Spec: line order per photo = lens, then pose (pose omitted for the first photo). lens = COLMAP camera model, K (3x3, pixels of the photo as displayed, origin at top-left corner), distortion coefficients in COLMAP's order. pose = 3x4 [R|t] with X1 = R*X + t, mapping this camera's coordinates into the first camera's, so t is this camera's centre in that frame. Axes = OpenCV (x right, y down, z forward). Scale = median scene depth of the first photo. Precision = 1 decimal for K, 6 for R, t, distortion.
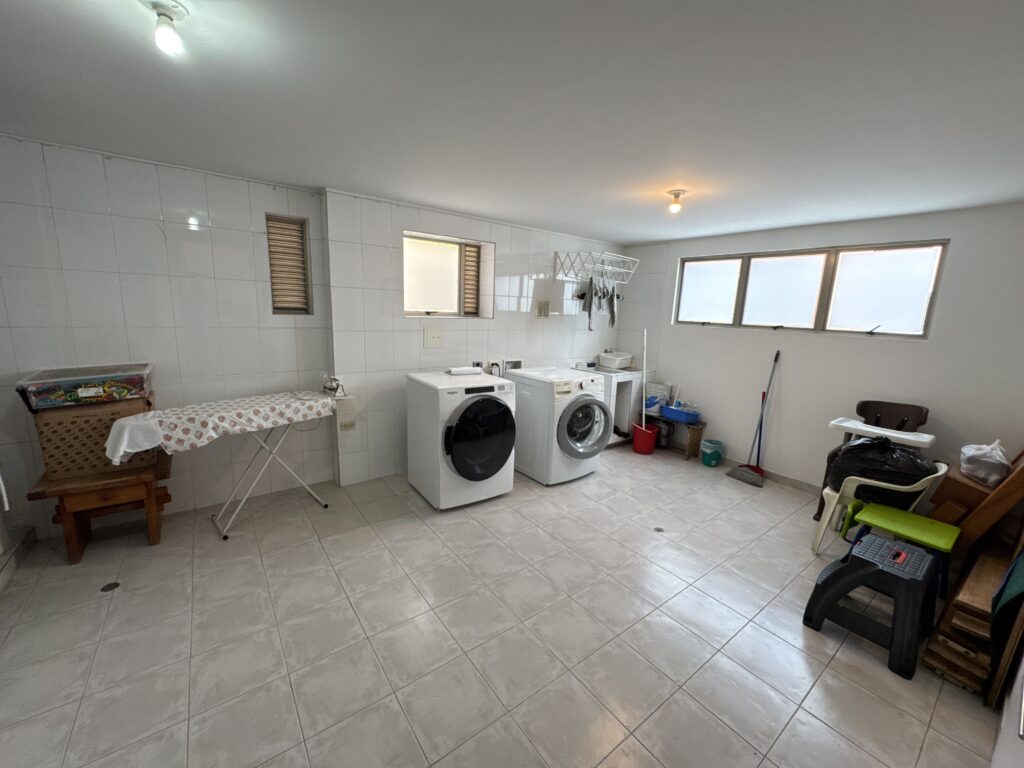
lens RADIAL K [[407.8, 0, 512.0], [0, 407.8, 384.0], [0, 0, 1]] dist [-0.001759, 0.000240]
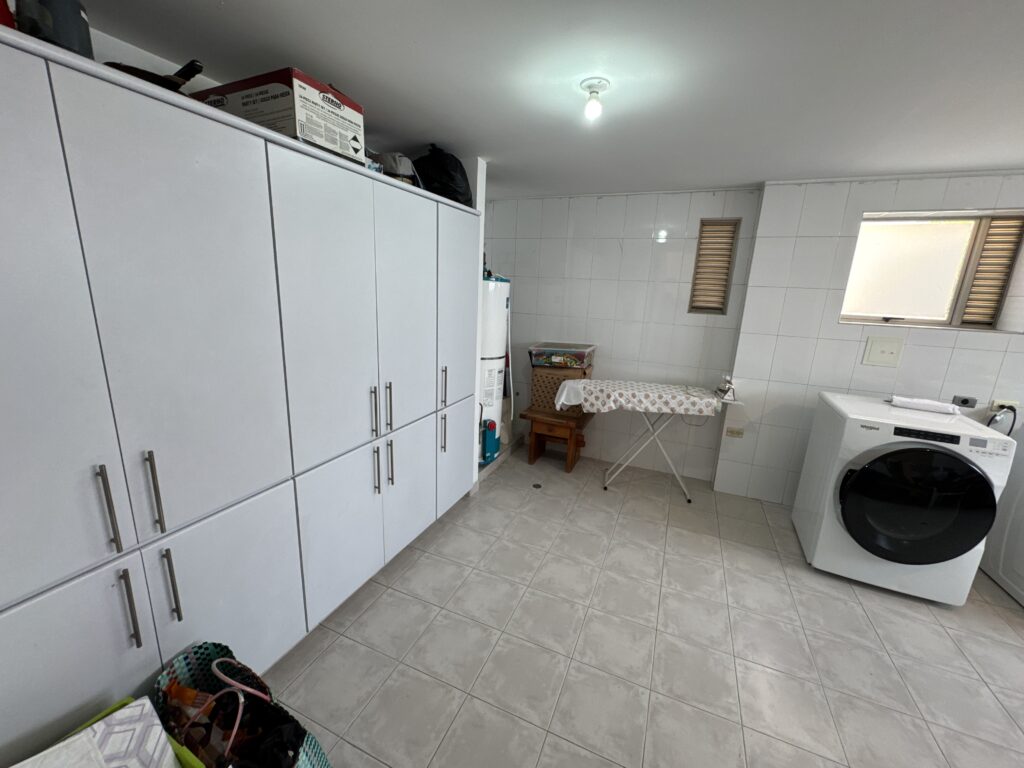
lens RADIAL K [[407.8, 0, 512.0], [0, 407.8, 384.0], [0, 0, 1]] dist [-0.001759, 0.000240]
pose [[0.499133, 0.183351, -0.846905, 0.152541], [-0.184506, 0.977433, 0.102869, -0.012733], [0.846654, 0.104914, 0.521699, 0.064595]]
